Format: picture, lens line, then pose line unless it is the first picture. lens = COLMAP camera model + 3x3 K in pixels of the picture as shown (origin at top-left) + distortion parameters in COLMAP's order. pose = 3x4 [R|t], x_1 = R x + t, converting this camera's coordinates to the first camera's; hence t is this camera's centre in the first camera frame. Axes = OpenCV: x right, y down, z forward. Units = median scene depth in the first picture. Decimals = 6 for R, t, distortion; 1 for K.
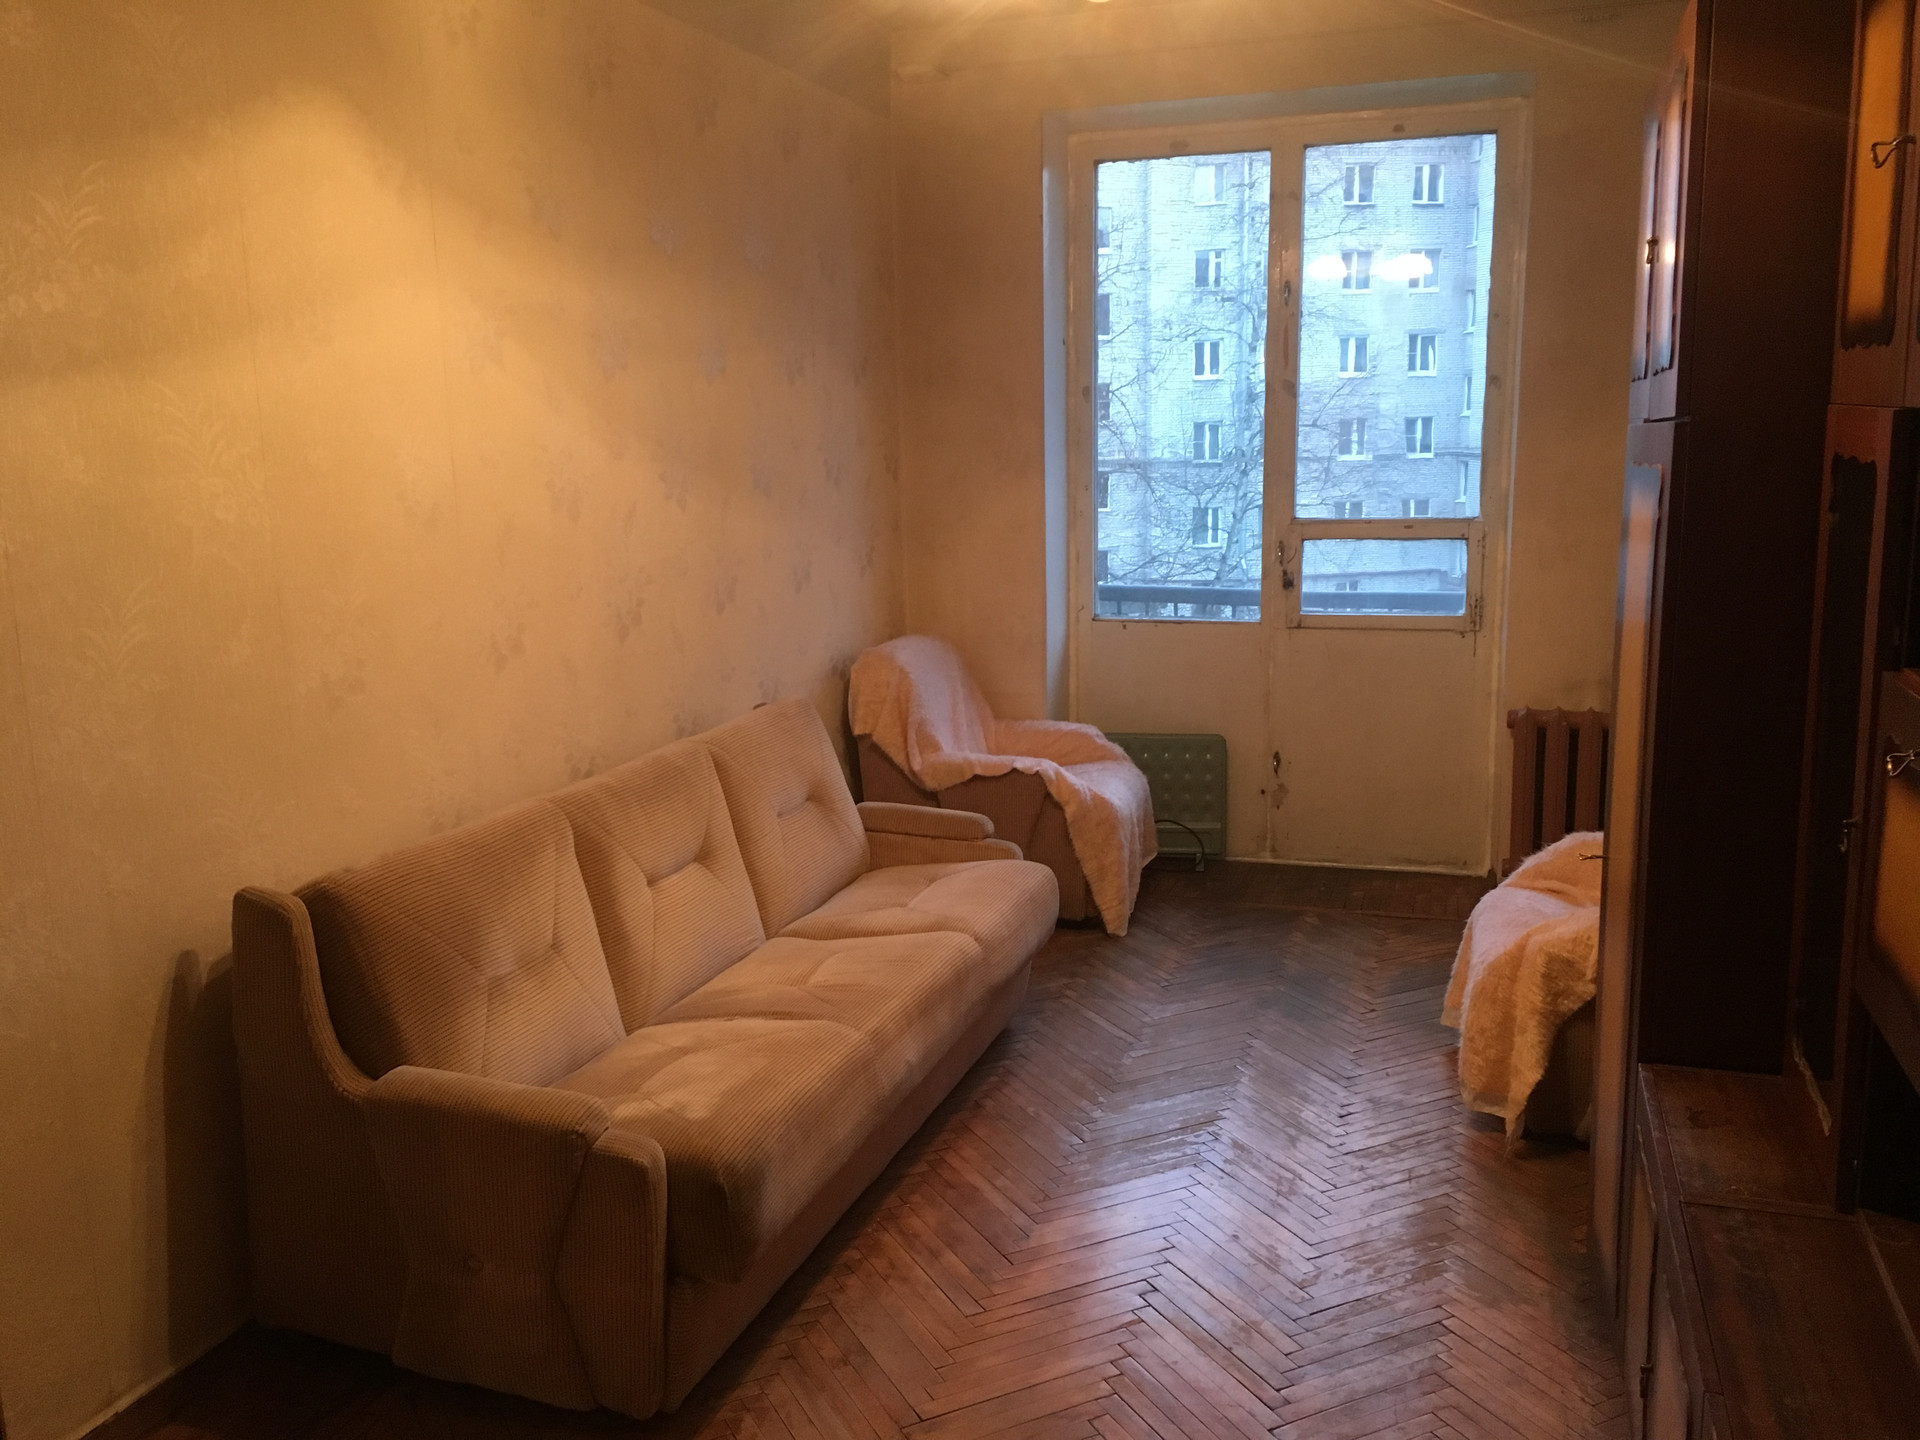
lens RADIAL K [[1627.2, 0, 954.8], [0, 1627.2, 717.2], [0, 0, 1]] dist [0.066399, -0.068581]
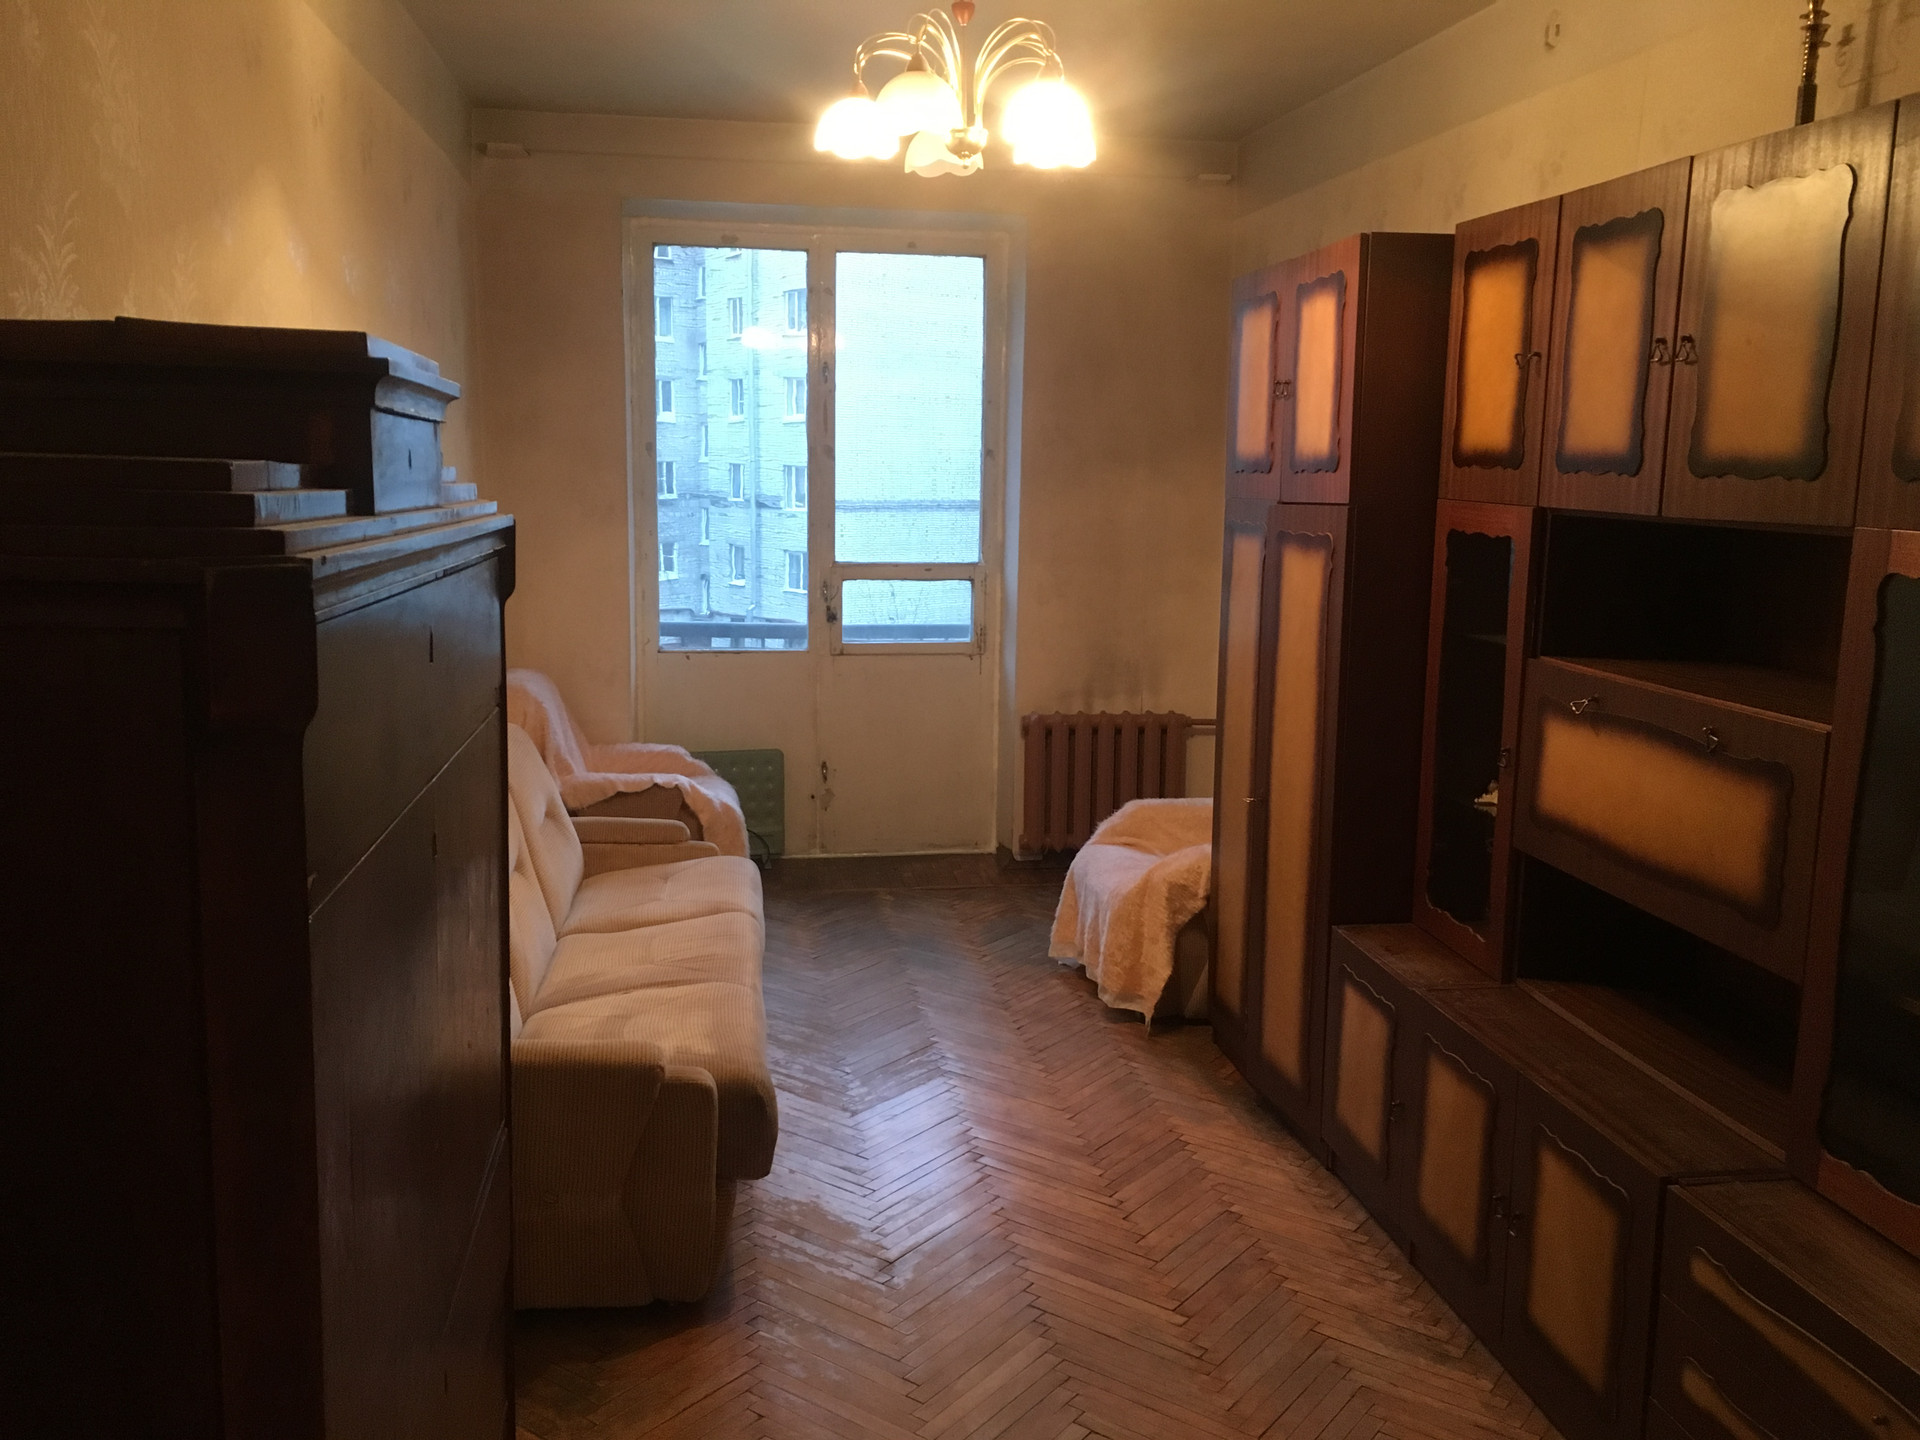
lens RADIAL K [[1627.2, 0, 967.0], [0, 1627.2, 720.6], [0, 0, 1]] dist [0.066399, -0.068581]
pose [[0.888779, -0.040509, 0.456543, -0.326359], [0.050129, 0.998702, -0.008974, 0.010180], [-0.455587, 0.030862, 0.889656, -0.111804]]
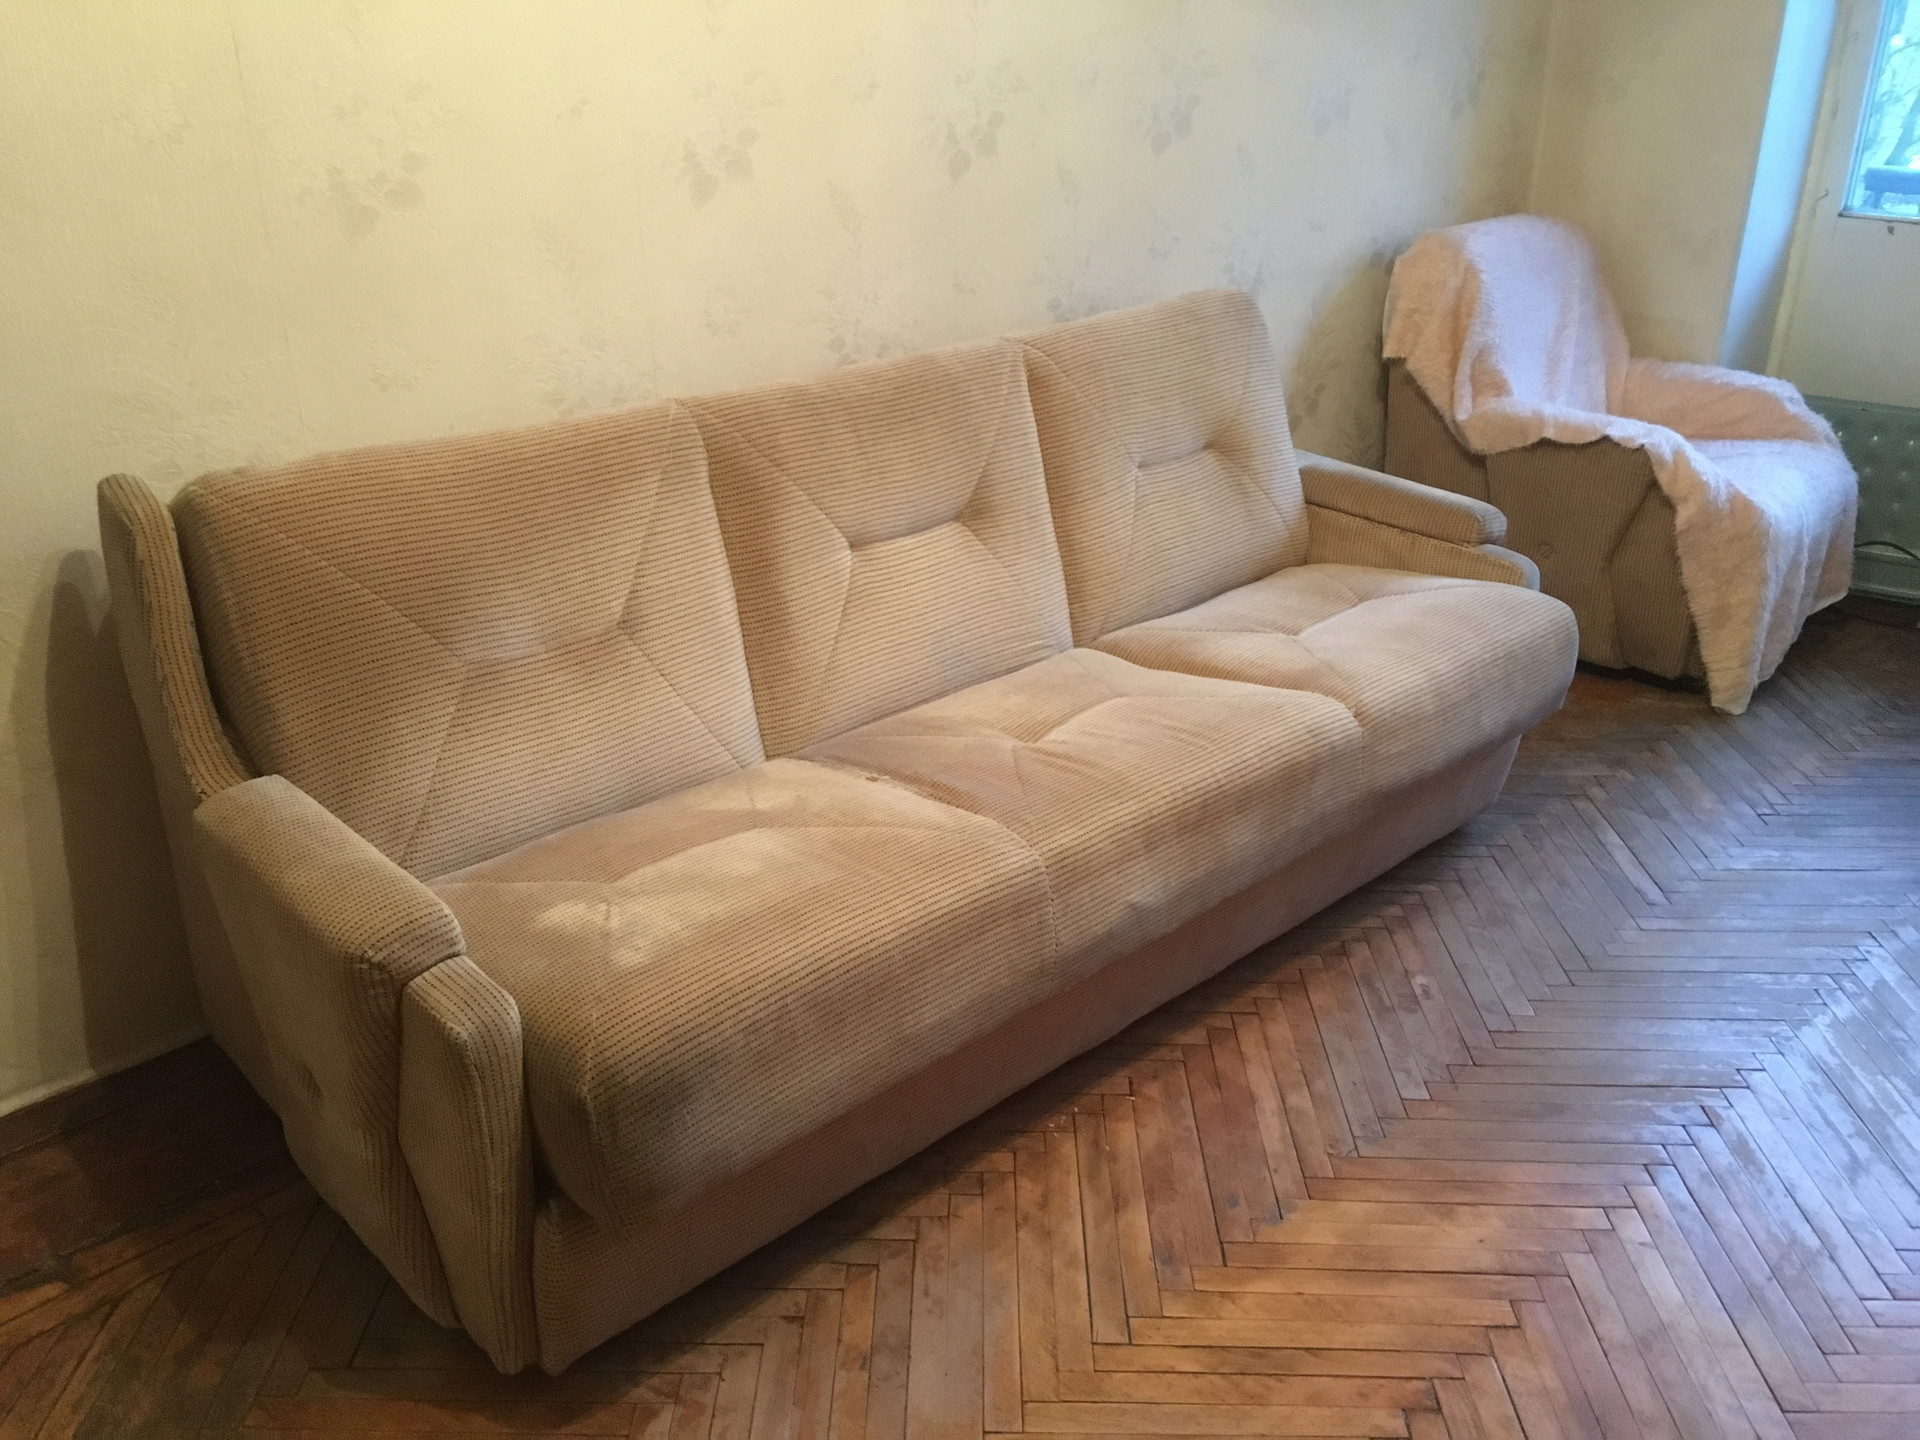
lens RADIAL K [[1627.2, 0, 949.8], [0, 1627.2, 715.1], [0, 0, 1]] dist [0.066399, -0.068581]
pose [[0.889004, 0.202368, -0.410756, 0.110449], [-0.097879, 0.960291, 0.261268, -0.008564], [0.447317, -0.192064, 0.873510, 0.331294]]
